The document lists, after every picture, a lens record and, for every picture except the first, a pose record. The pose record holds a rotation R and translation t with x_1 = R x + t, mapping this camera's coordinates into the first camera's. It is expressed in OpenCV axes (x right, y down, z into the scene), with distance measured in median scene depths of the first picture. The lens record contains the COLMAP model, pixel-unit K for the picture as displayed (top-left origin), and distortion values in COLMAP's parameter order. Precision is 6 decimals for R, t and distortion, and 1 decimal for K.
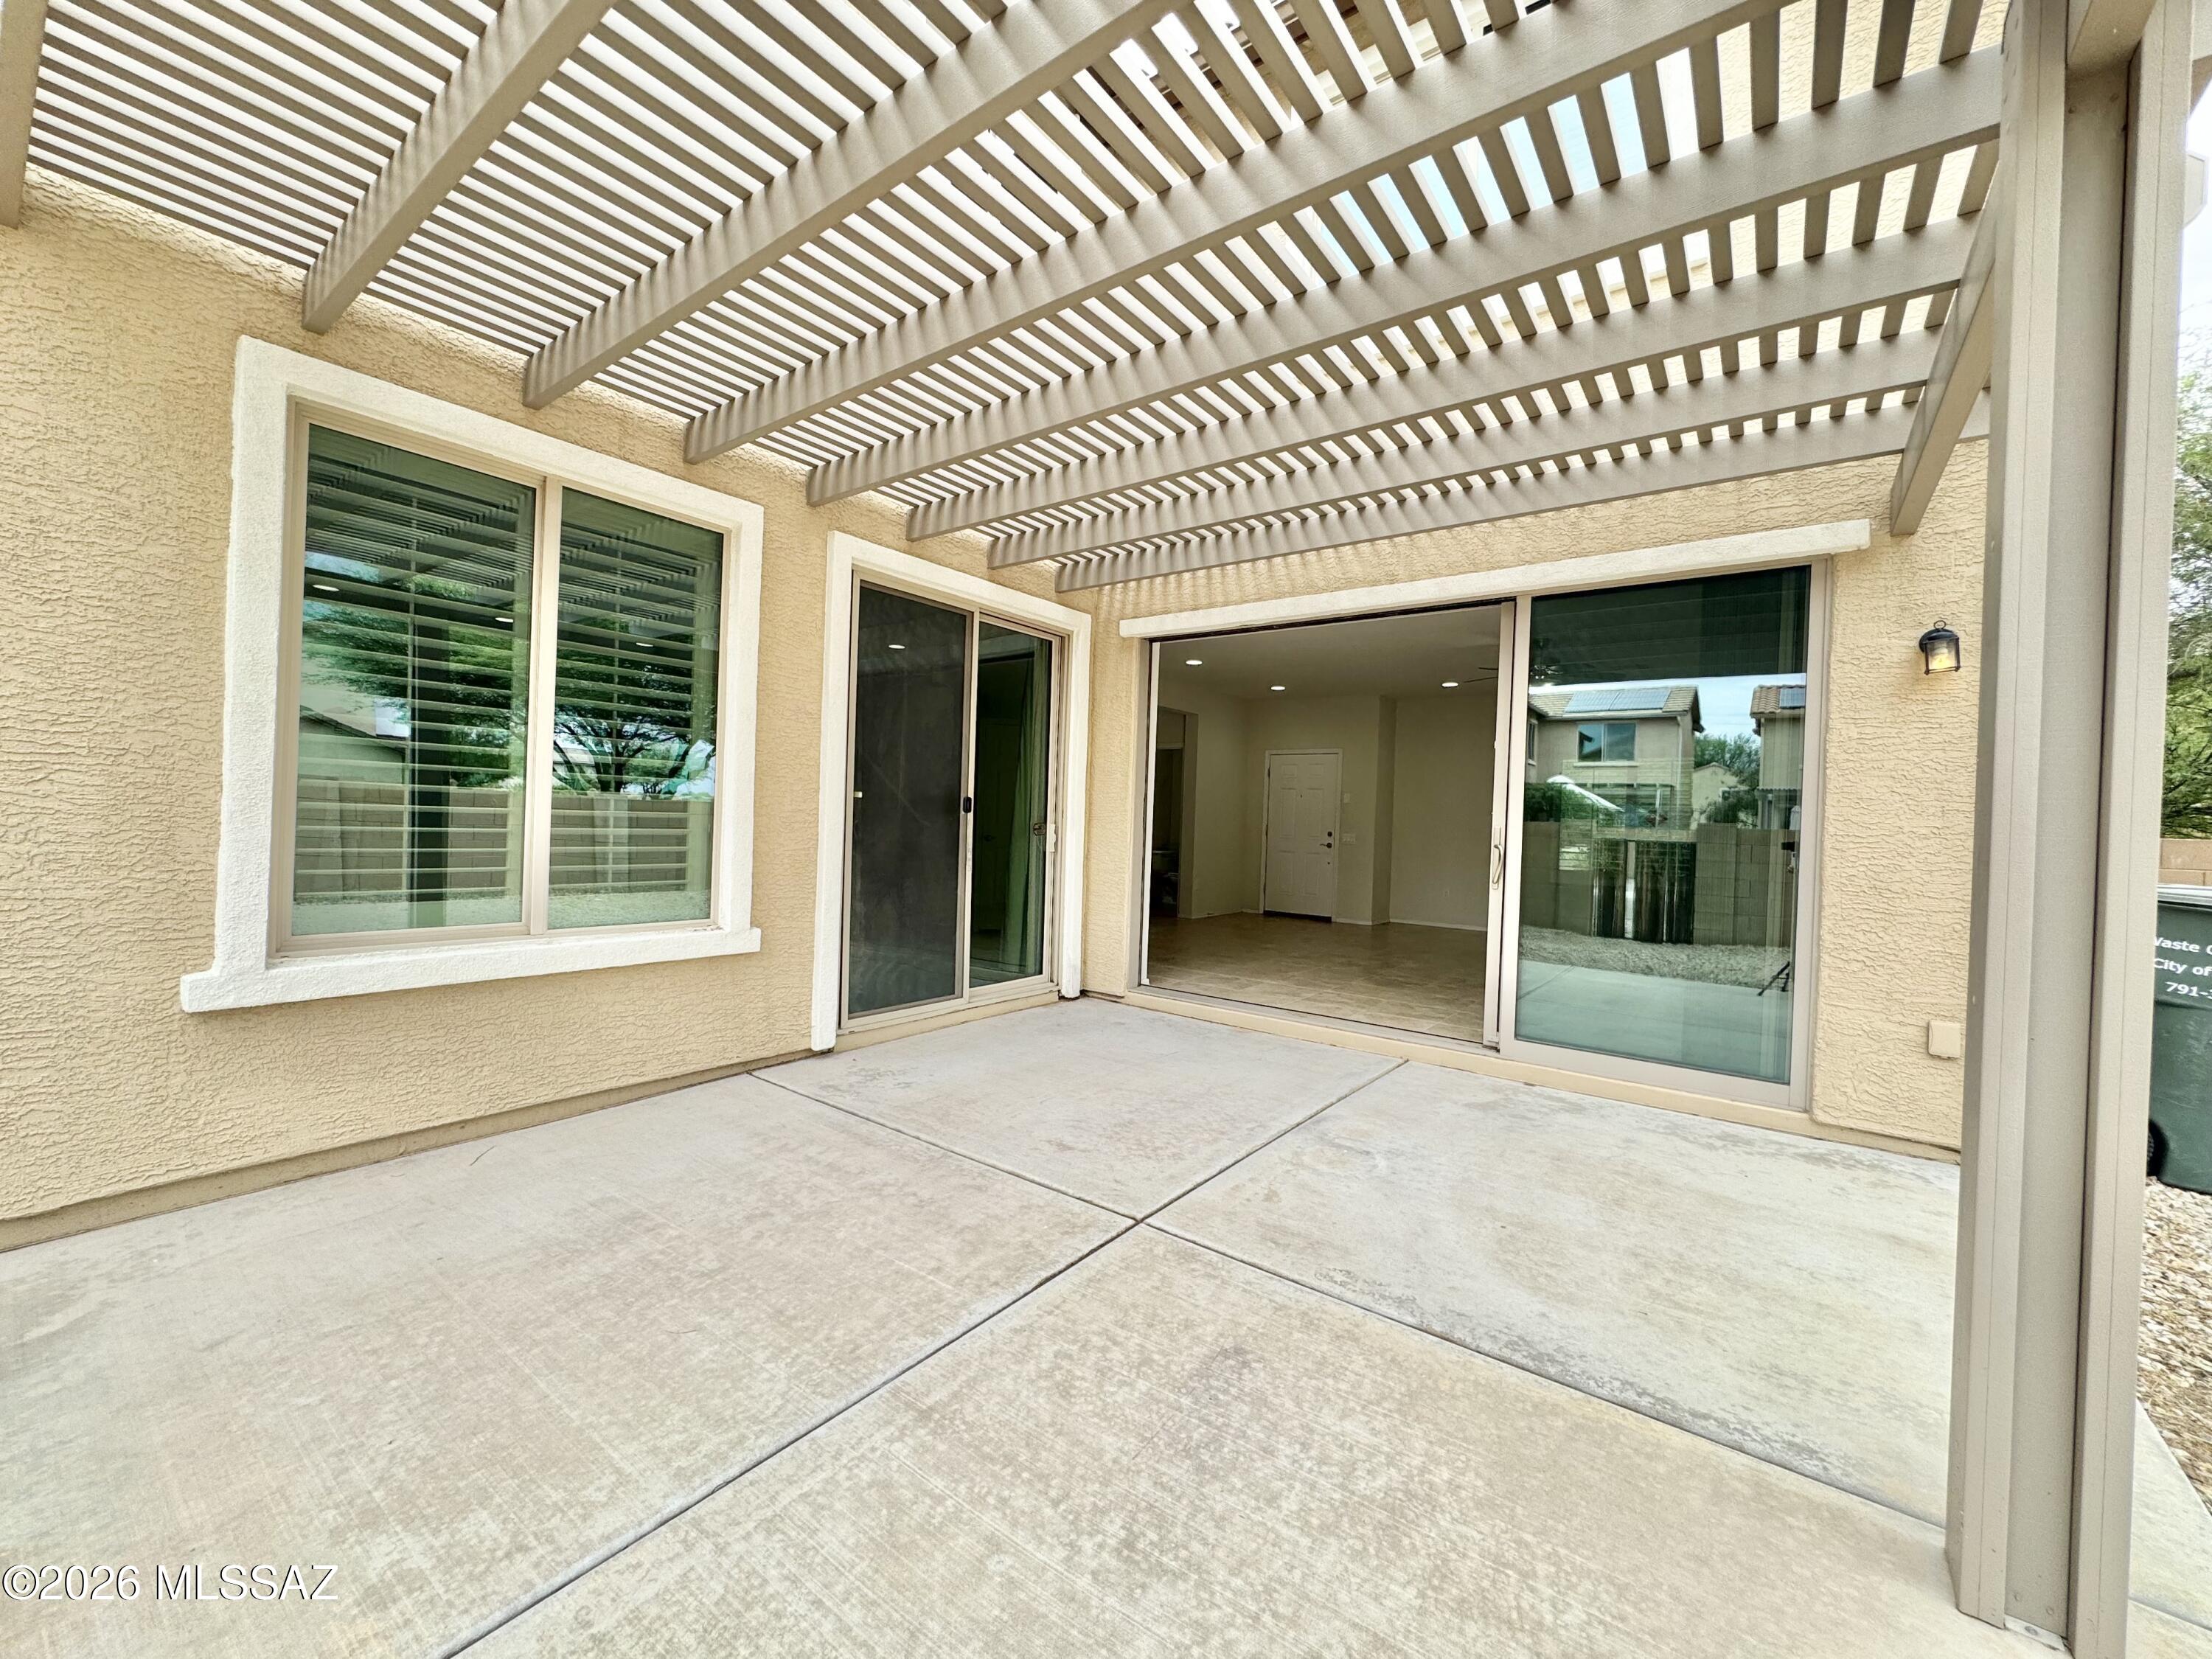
lens RADIAL K [[890.7, 0, 1106.0], [0, 890.7, 829.5], [0, 0, 1]] dist [-0.001924, -0.000273]
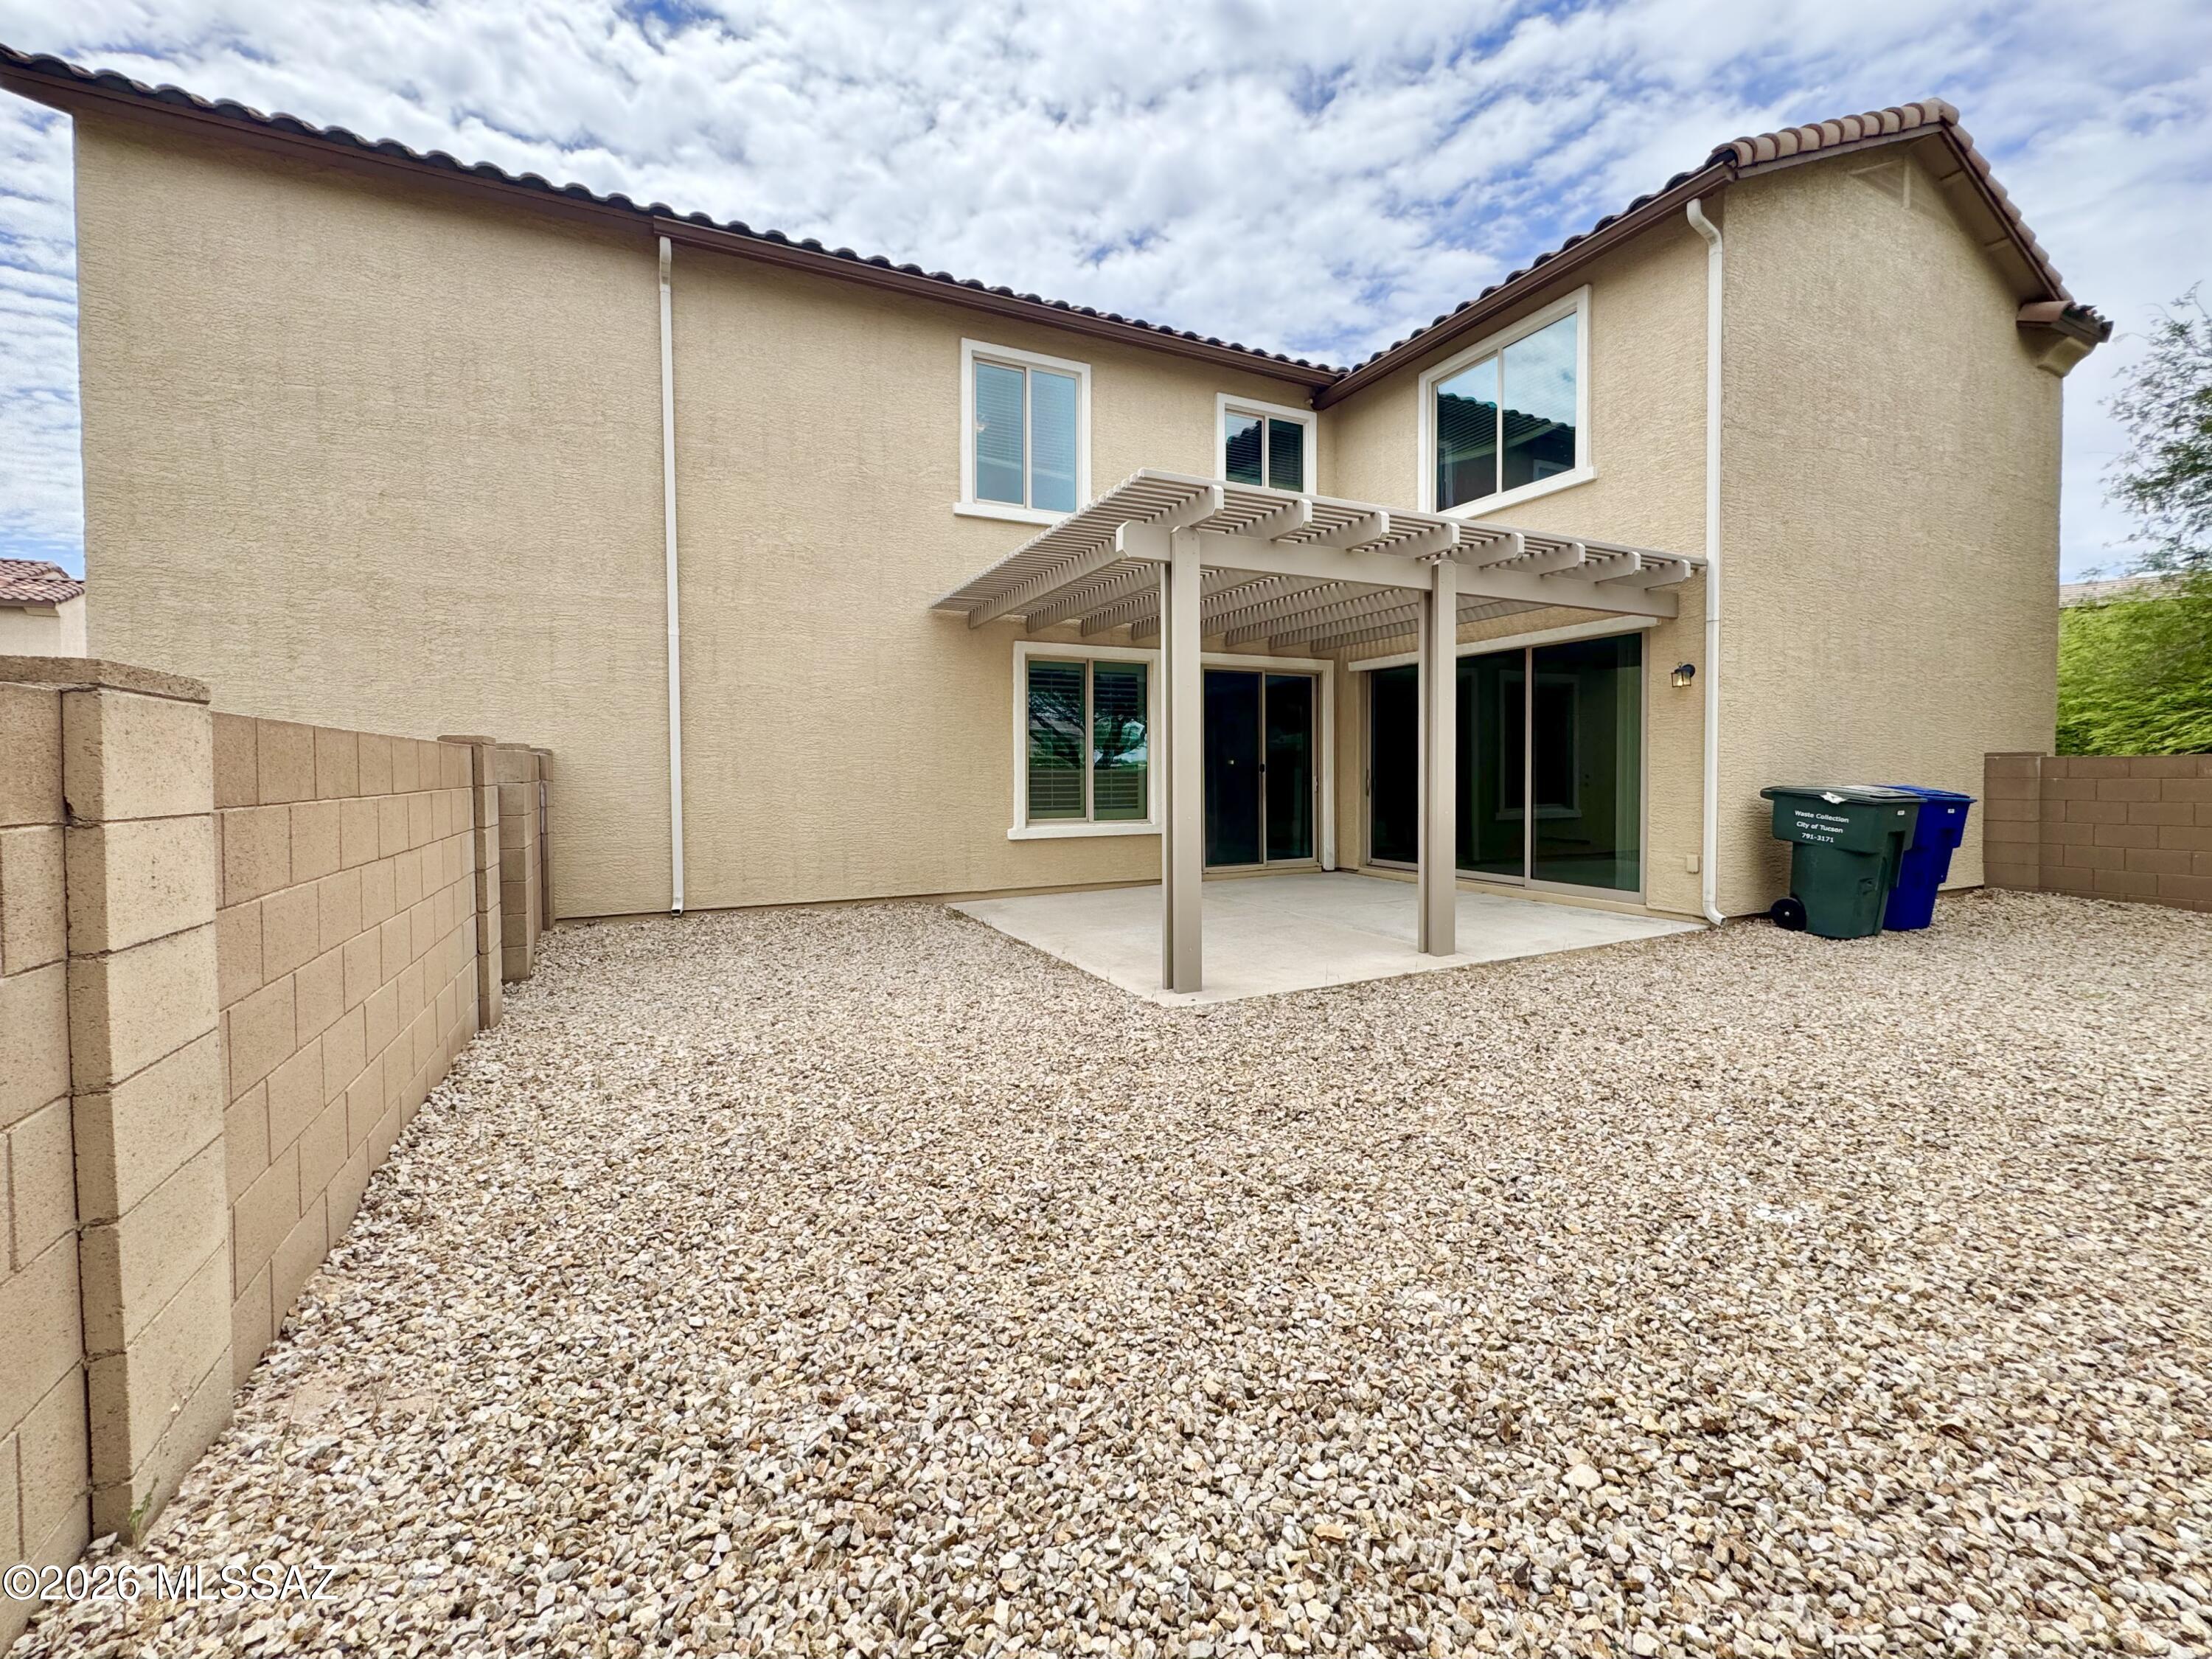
lens RADIAL K [[890.7, 0, 1106.0], [0, 890.7, 829.5], [0, 0, 1]] dist [-0.001924, -0.000273]
pose [[0.893252, -0.011698, -0.449404, 0.512479], [0.032585, 0.998717, 0.038772, 0.024846], [0.448374, -0.049277, 0.892487, -1.143378]]
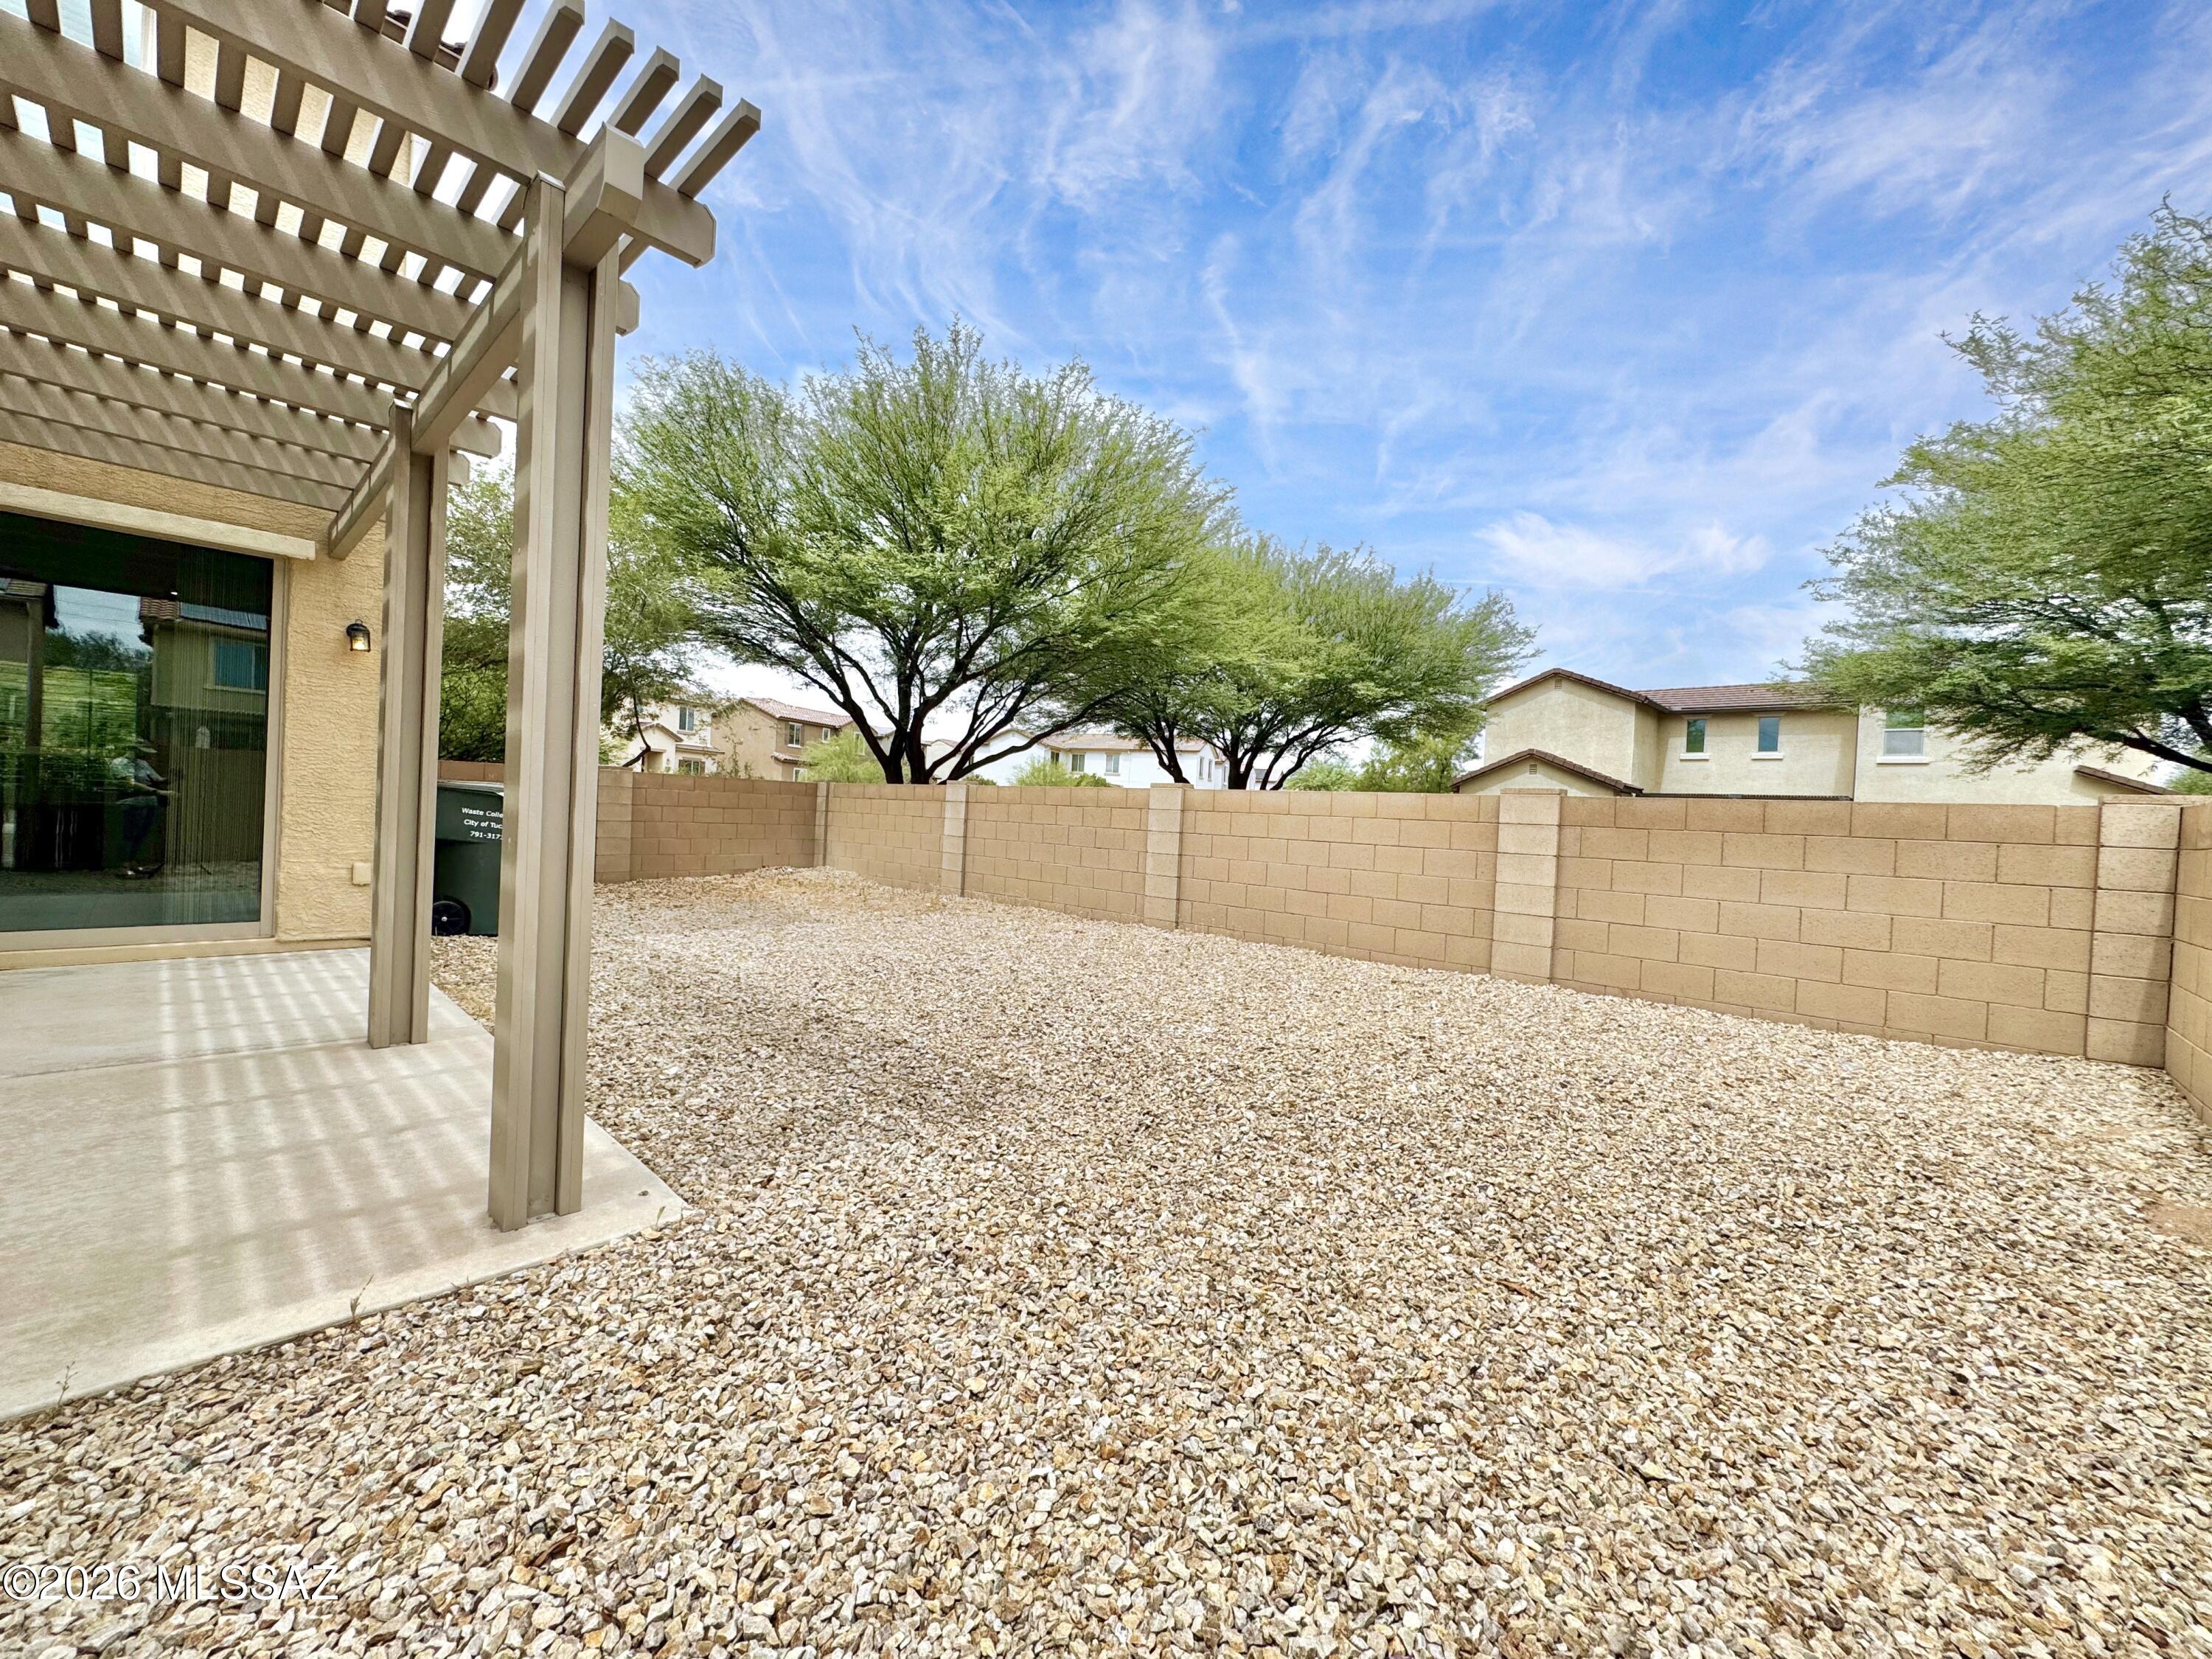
lens RADIAL K [[890.7, 0, 1106.0], [0, 890.7, 829.5], [0, 0, 1]] dist [-0.001924, -0.000273]
pose [[0.113318, -0.040114, 0.992749, -0.424533], [-0.036821, 0.998329, 0.044542, 0.021215], [-0.992876, -0.041602, 0.111652, -0.438474]]
